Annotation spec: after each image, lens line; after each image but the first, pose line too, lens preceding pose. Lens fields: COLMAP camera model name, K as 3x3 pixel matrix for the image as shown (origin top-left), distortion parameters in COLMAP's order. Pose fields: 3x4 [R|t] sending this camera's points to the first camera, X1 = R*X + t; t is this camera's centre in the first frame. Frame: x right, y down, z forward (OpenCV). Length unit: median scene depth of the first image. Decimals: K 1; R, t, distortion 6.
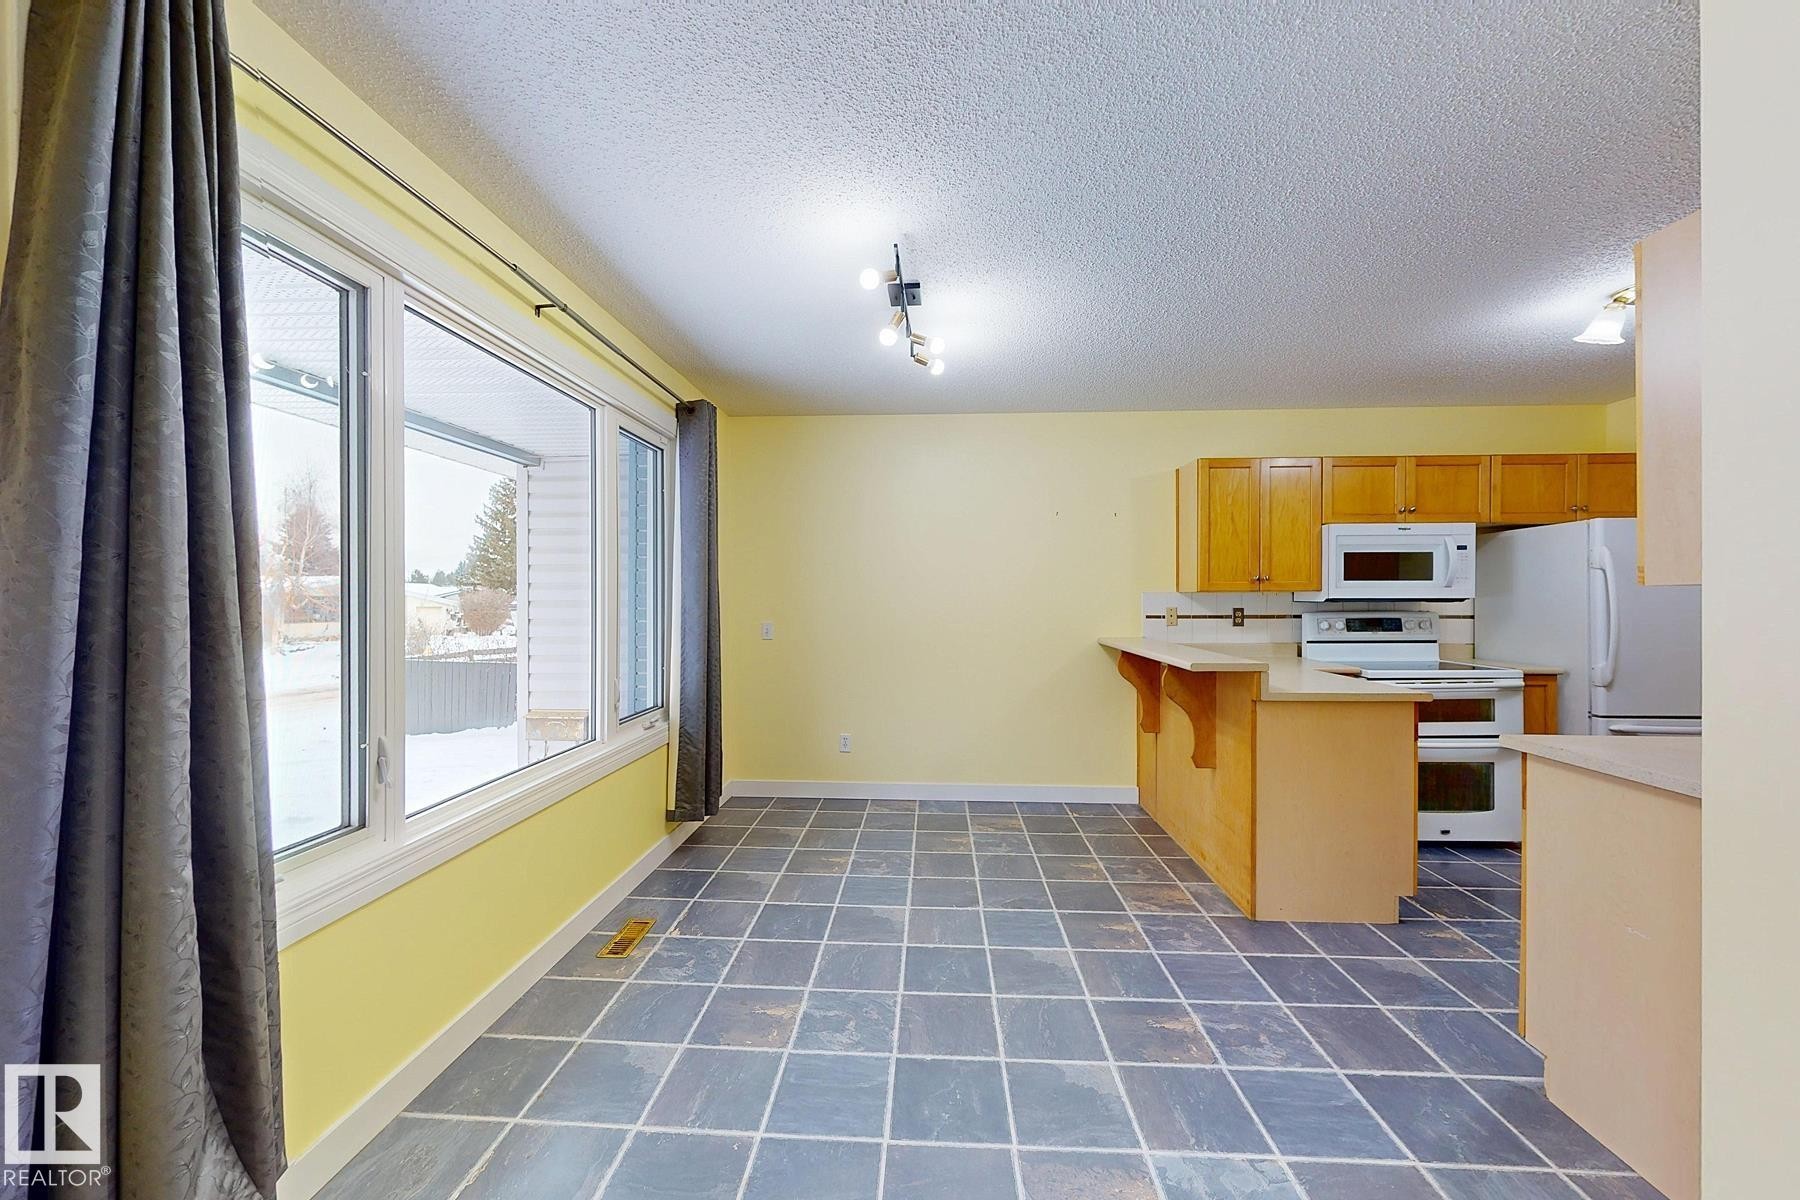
lens RADIAL K [[673.5, 0, 899.3], [0, 673.5, 603.2], [0, 0, 1]] dist [-0.000887, 0.000072]
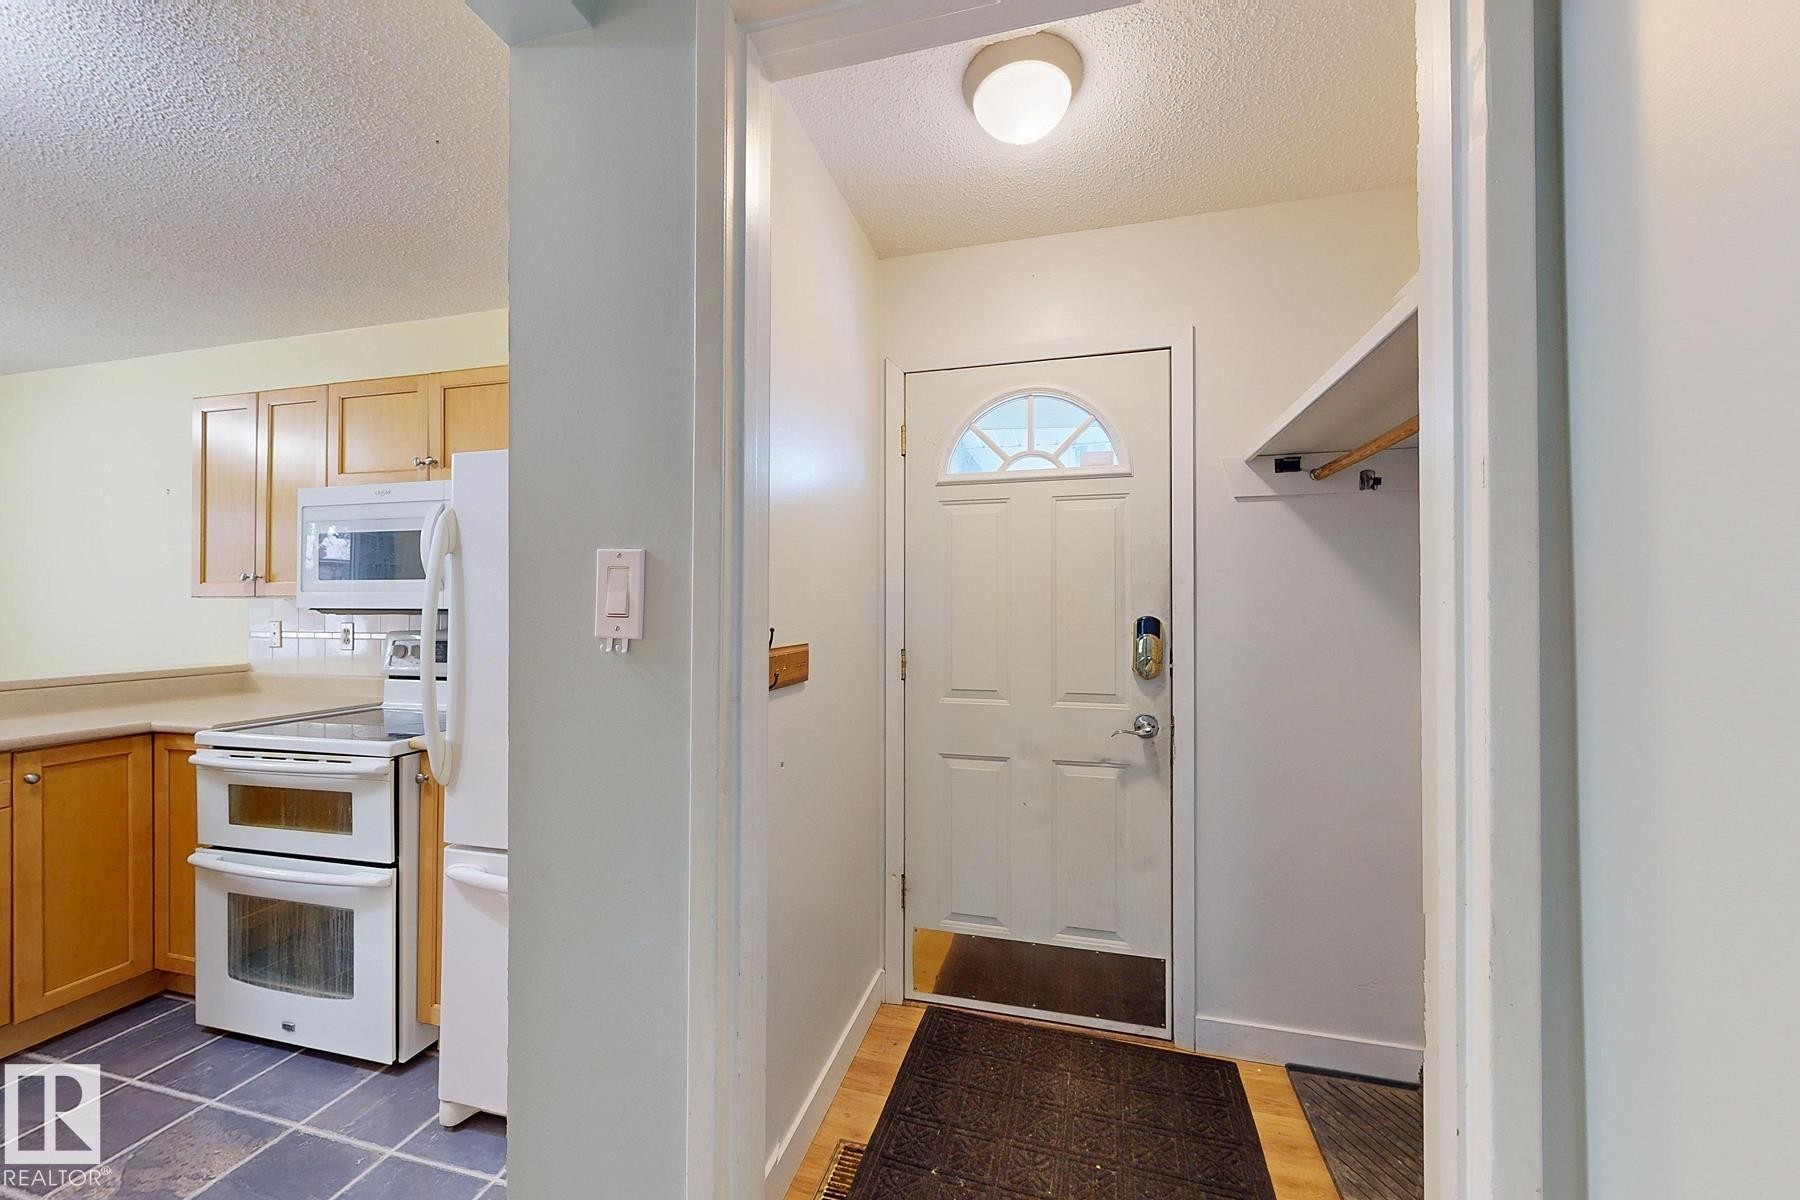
lens RADIAL K [[673.5, 0, 899.3], [0, 673.5, 603.2], [0, 0, 1]] dist [-0.000887, 0.000072]
pose [[0.979999, 0.002703, -0.198983, 1.309419], [-0.005959, 0.999858, -0.015770, -0.005595], [0.198913, 0.016640, 0.979876, 0.504802]]
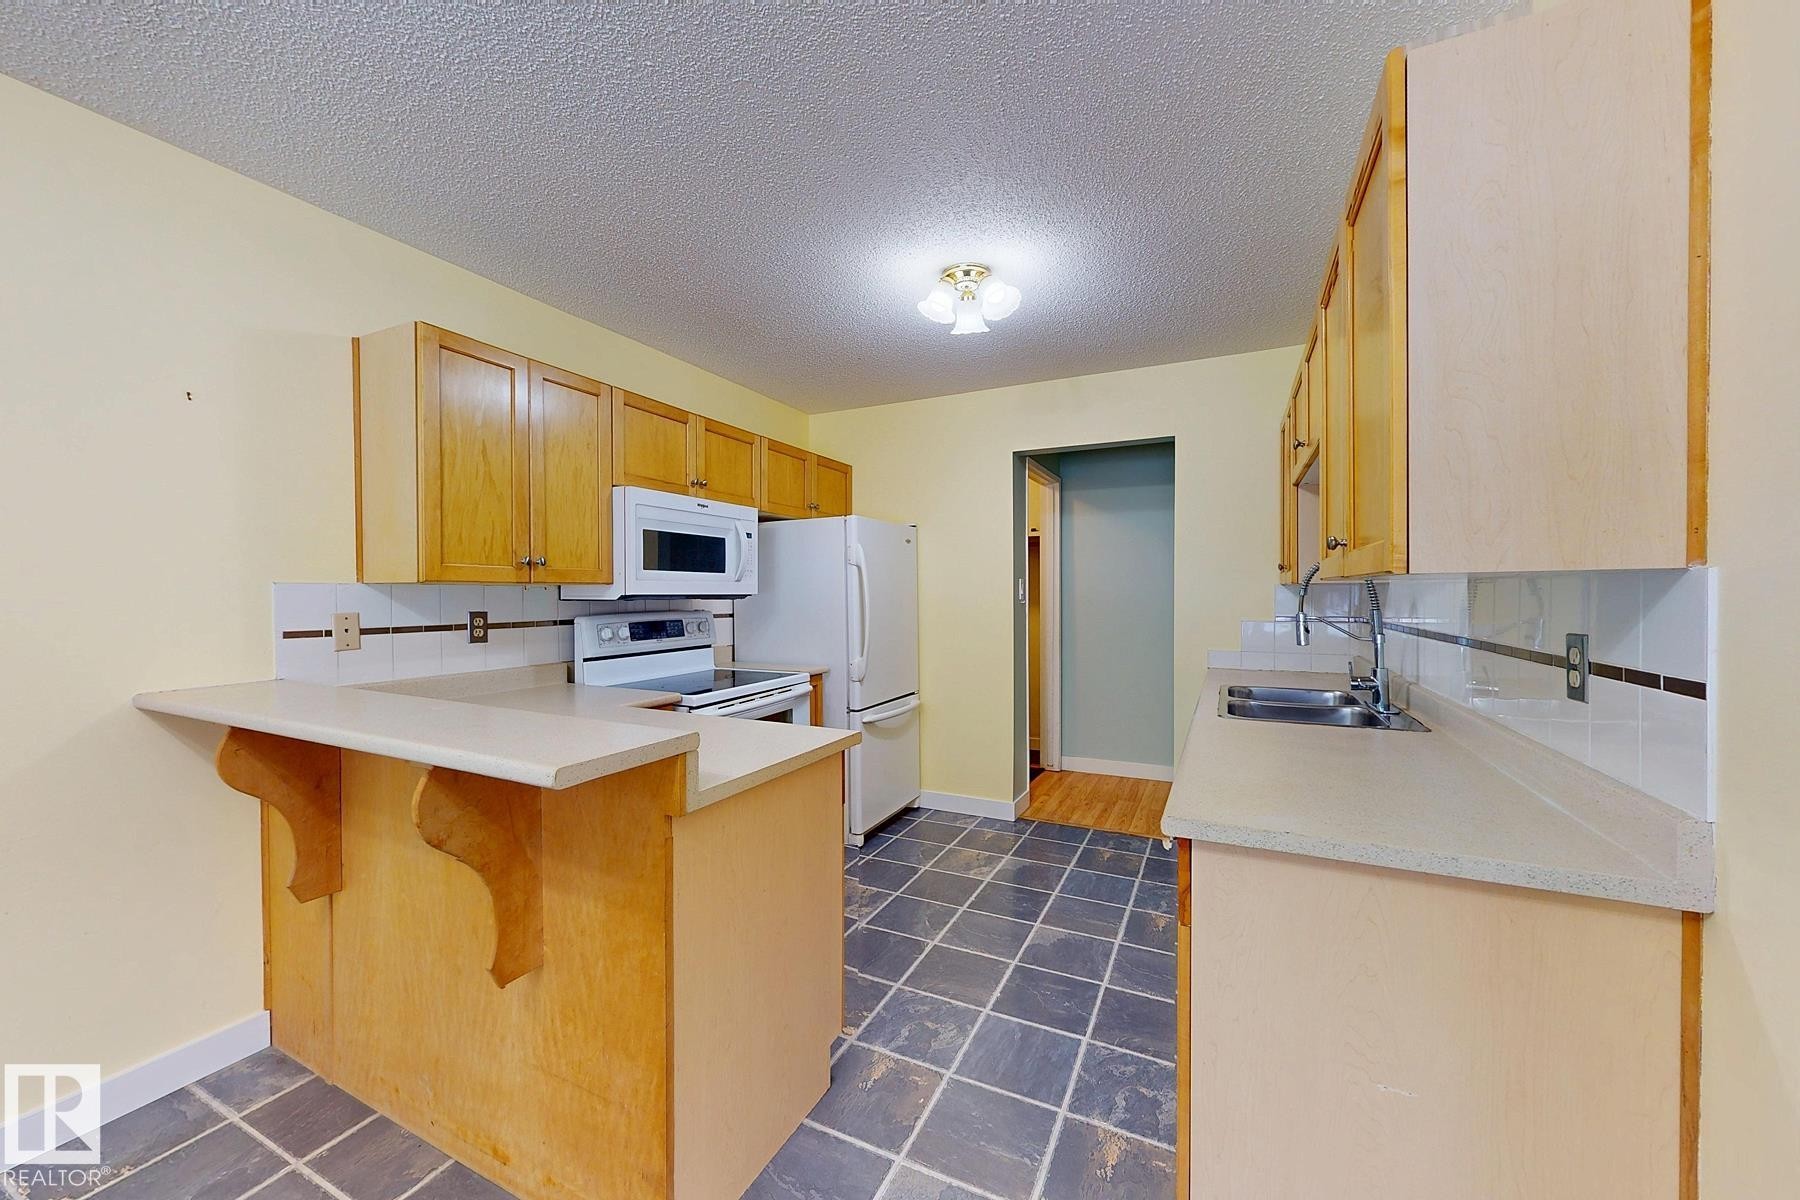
lens RADIAL K [[675.1, 0, 901.2], [0, 675.1, 603.6], [0, 0, 1]] dist [-0.000997, -0.000009]
pose [[0.388645, -0.013002, 0.921296, 0.117274], [0.008549, 0.999908, 0.010504, -0.003195], [-0.921348, 0.003794, 0.388720, 0.481471]]
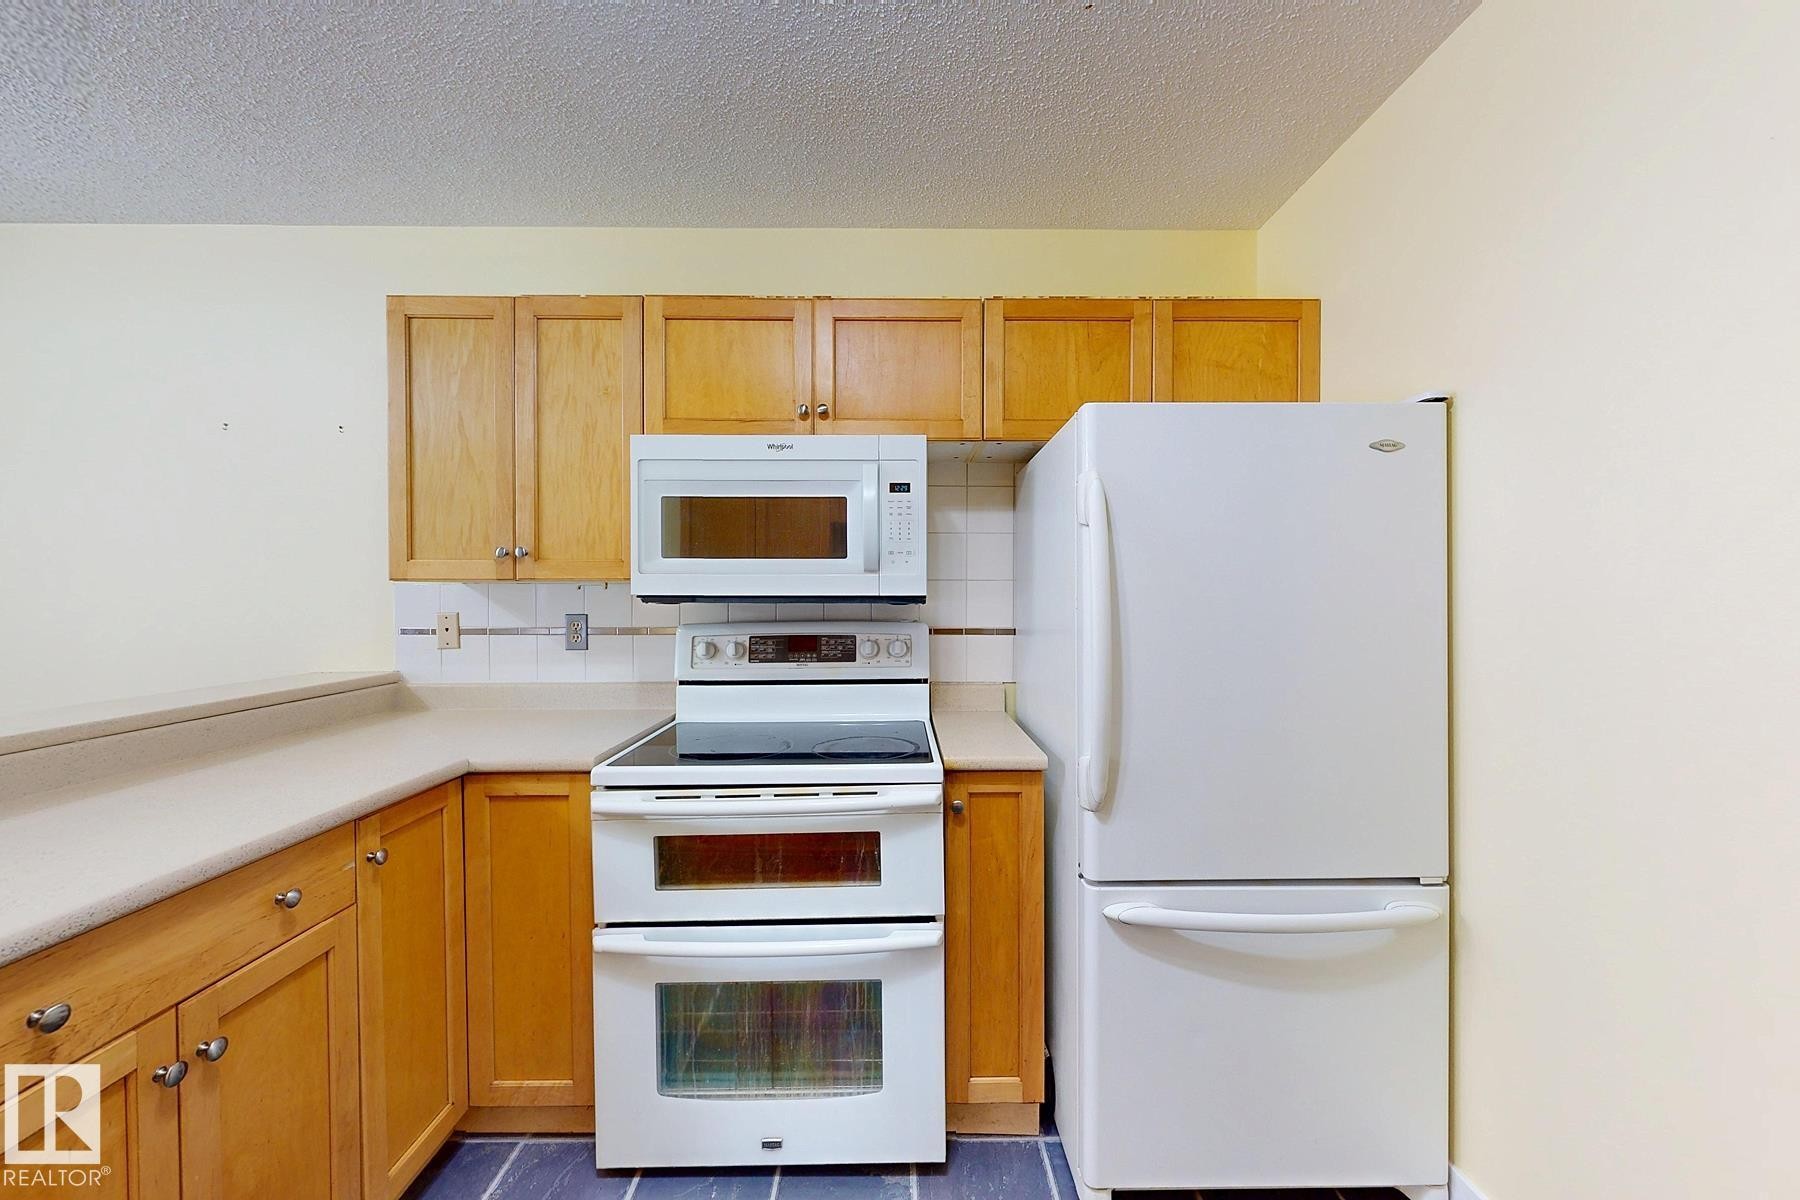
lens RADIAL K [[673.5, 0, 899.3], [0, 673.5, 603.2], [0, 0, 1]] dist [-0.000887, 0.000072]
pose [[0.997990, 0.000681, 0.063369, 0.797594], [-0.000969, 0.999989, 0.004510, -0.004379], [-0.063365, -0.004563, 0.997980, 0.526878]]
